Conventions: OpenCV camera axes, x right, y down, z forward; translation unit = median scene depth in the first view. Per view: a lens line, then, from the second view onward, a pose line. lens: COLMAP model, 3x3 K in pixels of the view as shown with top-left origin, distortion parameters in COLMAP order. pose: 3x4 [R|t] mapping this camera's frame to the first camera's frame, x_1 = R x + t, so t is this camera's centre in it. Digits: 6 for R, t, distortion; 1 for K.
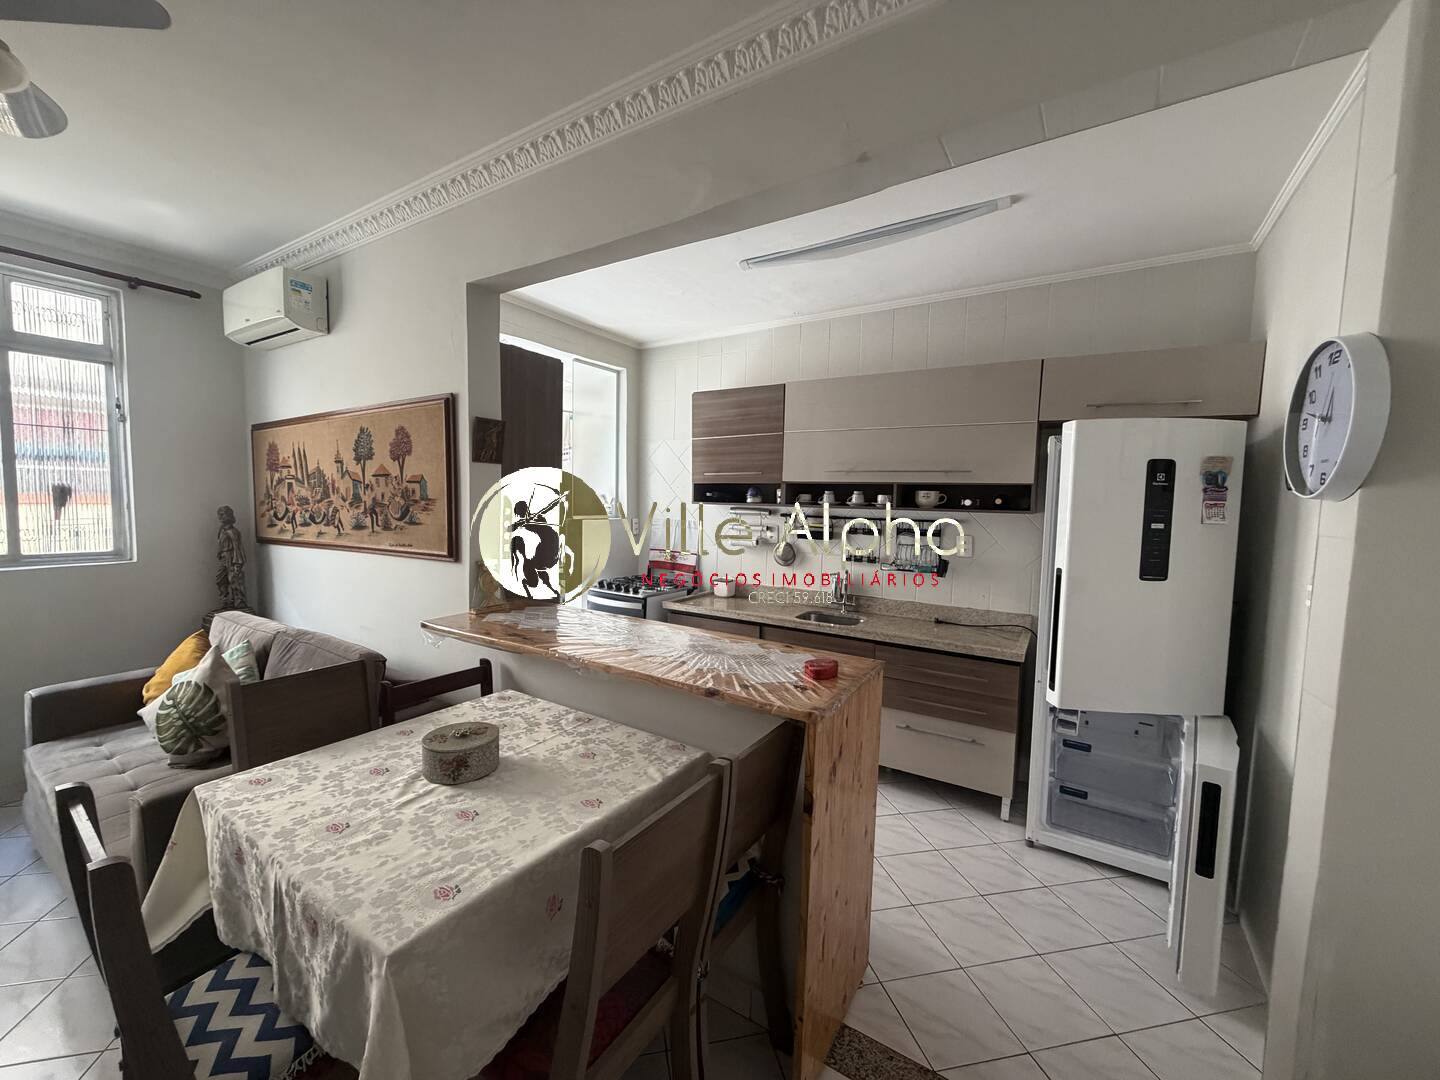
lens RADIAL K [[570.4, 0, 720.0], [0, 570.4, 540.0], [0, 0, 1]] dist [-0.000605, 0.000231]
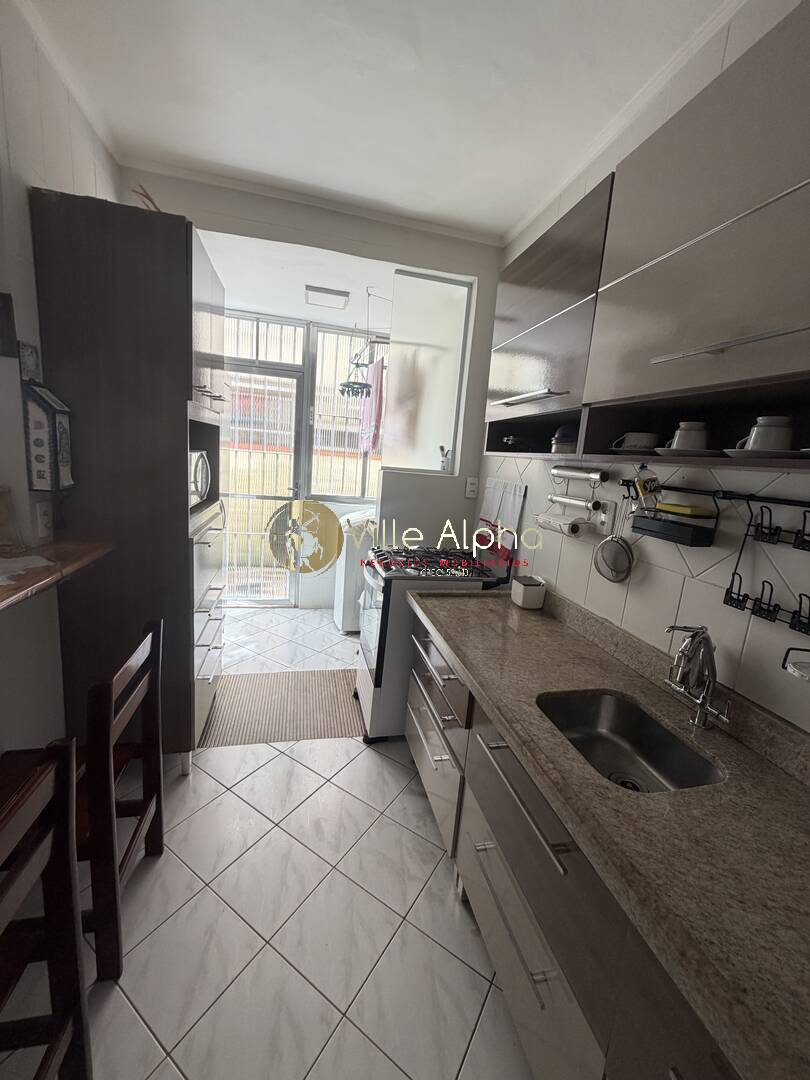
lens RADIAL K [[427.8, 0, 405.6], [0, 427.8, 534.8], [0, 0, 1]] dist [-0.000605, 0.000231]
pose [[0.721372, 0.158661, -0.674129, 0.306449], [-0.113814, 0.987328, 0.110585, -0.023395], [0.683132, -0.003047, 0.730289, 0.776776]]
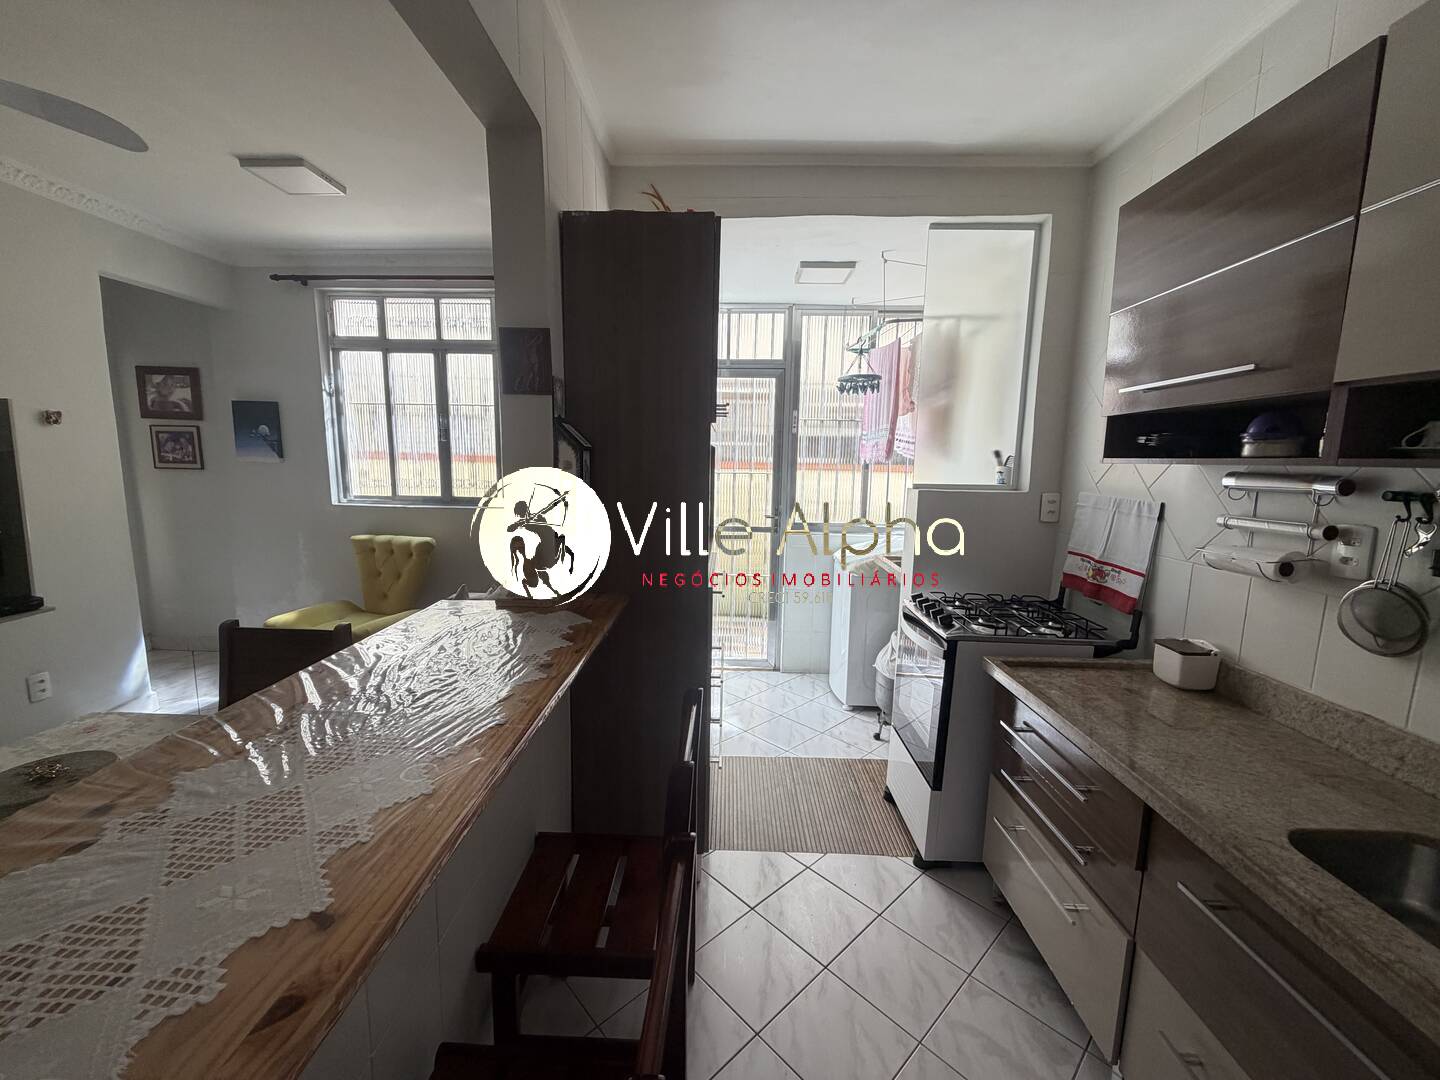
lens RADIAL K [[570.4, 0, 720.0], [0, 570.4, 540.0], [0, 0, 1]] dist [-0.000605, 0.000231]
pose [[0.522043, 0.105038, -0.846427, 0.243439], [-0.065129, 0.994400, 0.083232, -0.027921], [0.850429, 0.011677, 0.525960, 0.675682]]
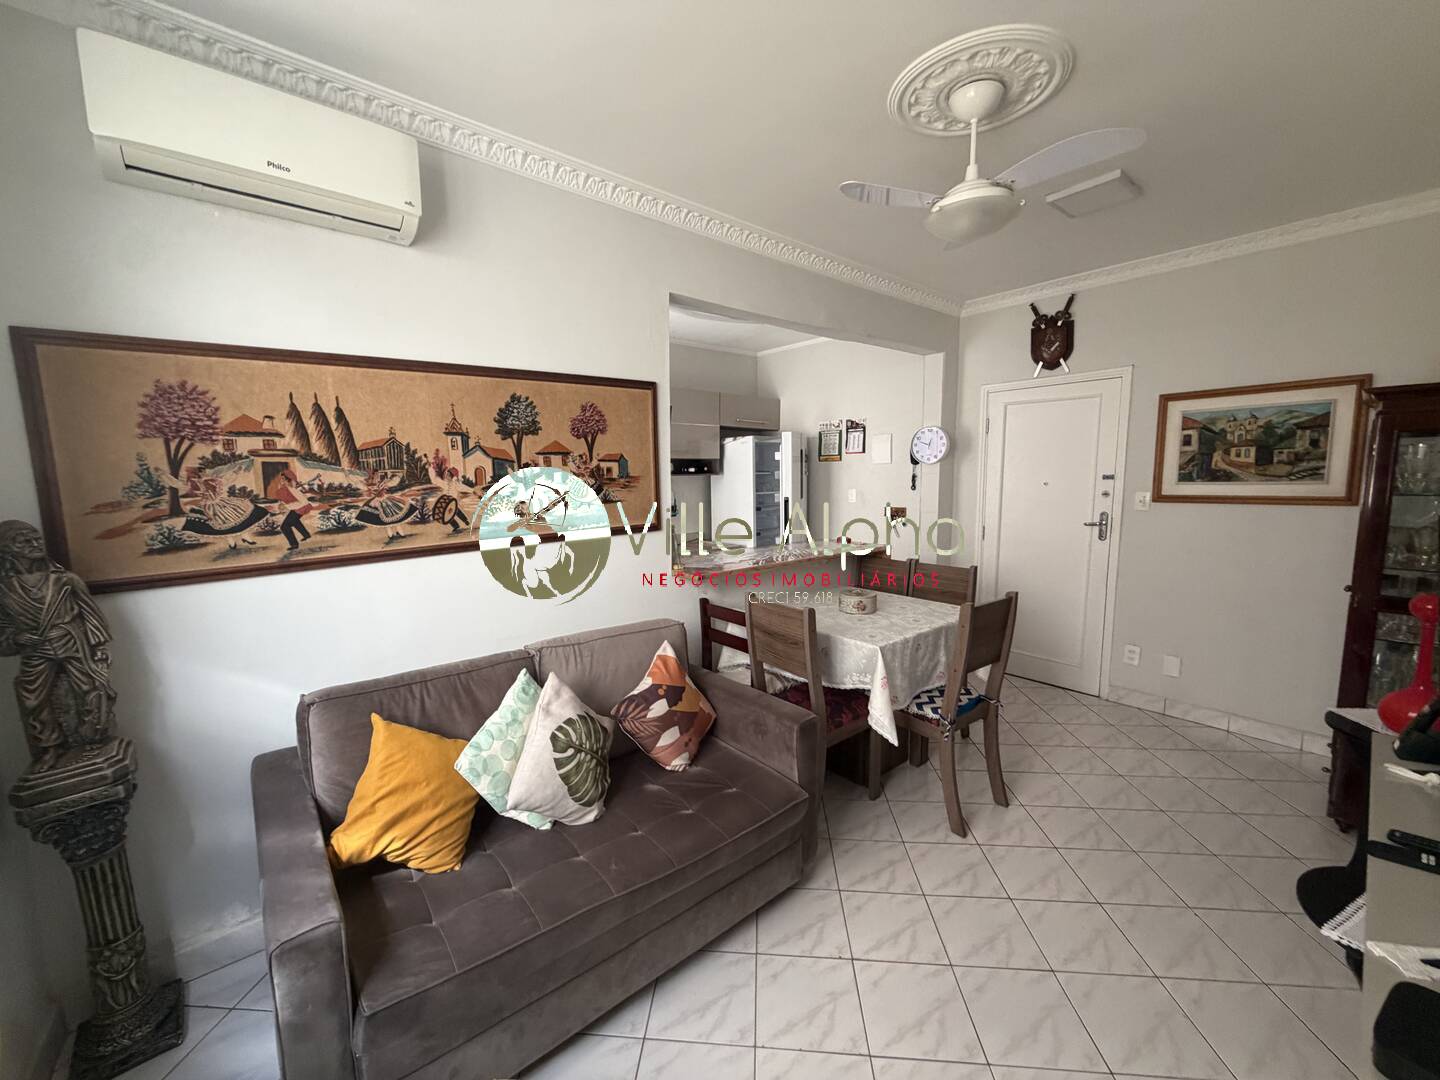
lens RADIAL K [[570.4, 0, 720.0], [0, 570.4, 540.0], [0, 0, 1]] dist [-0.000605, 0.000231]
pose [[0.290600, -0.139498, 0.946621, -1.198749], [0.087640, 0.989038, 0.118844, -0.053869], [-0.952823, 0.048426, 0.299640, 0.422901]]
